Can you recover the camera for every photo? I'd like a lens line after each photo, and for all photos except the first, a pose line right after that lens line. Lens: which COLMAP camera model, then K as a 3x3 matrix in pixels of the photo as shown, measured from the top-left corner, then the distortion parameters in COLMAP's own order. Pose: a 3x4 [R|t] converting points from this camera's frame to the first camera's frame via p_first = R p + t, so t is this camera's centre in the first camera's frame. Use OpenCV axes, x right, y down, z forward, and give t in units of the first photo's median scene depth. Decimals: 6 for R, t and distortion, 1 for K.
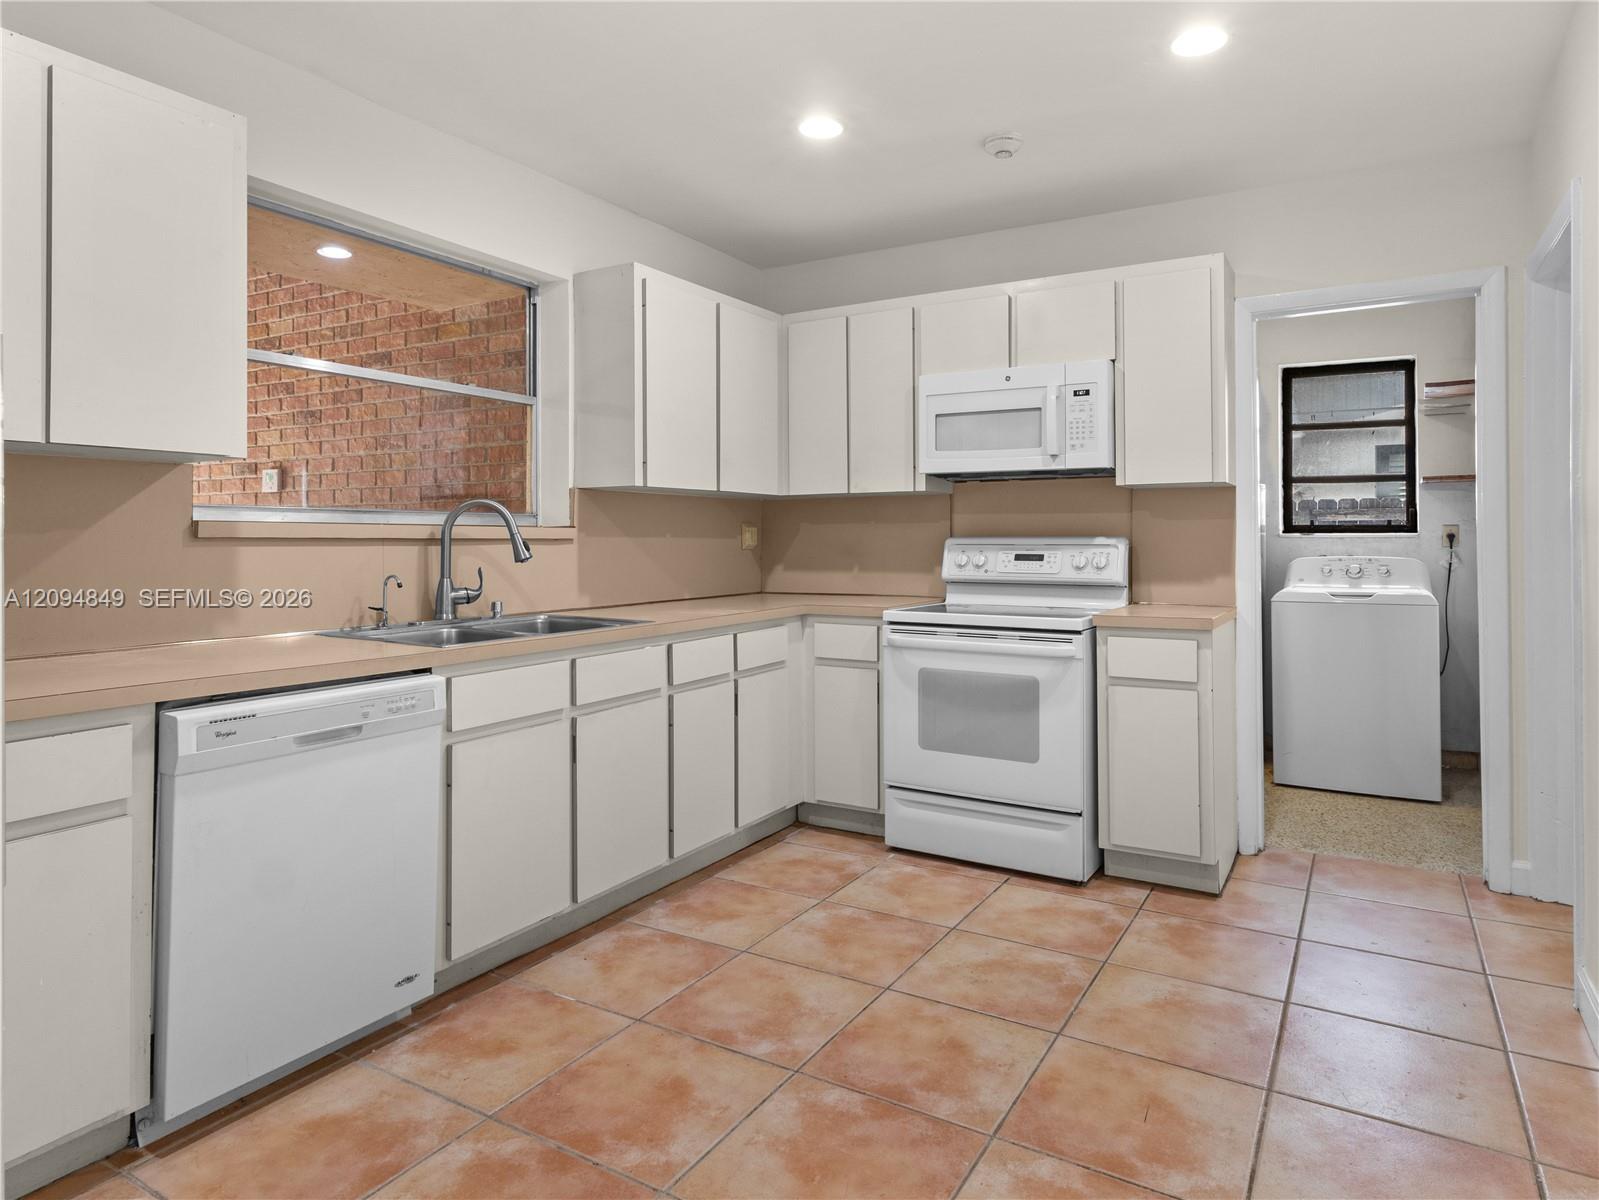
lens RADIAL K [[967.2, 0, 799.5], [0, 967.2, 600.0], [0, 0, 1]] dist [-0.021037, 0.001362]
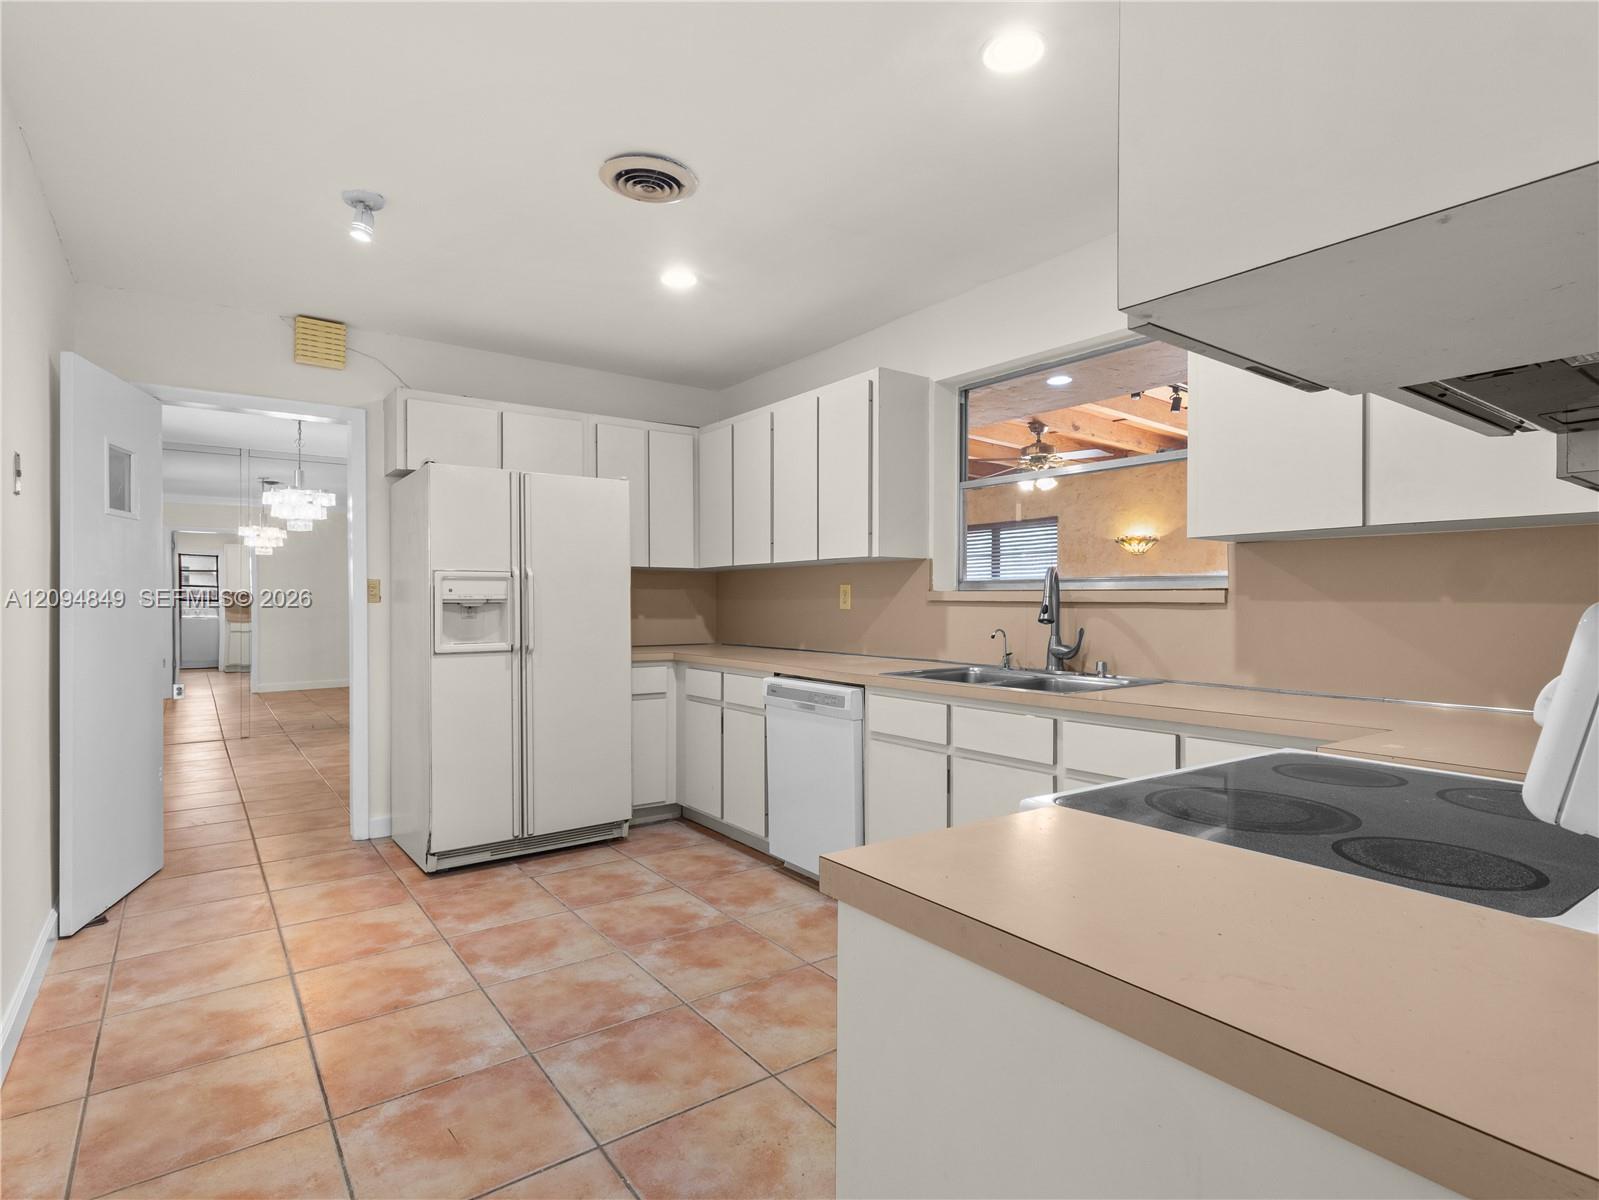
lens RADIAL K [[856.6, 0, 823.9], [0, 856.6, 607.1], [0, 0, 1]] dist [0.001386, 0.001544]
pose [[-0.387336, 0.013358, -0.921842, 1.034336], [-0.056824, 0.997648, 0.038332, -0.117105], [0.920186, 0.067230, -0.385666, 1.637396]]
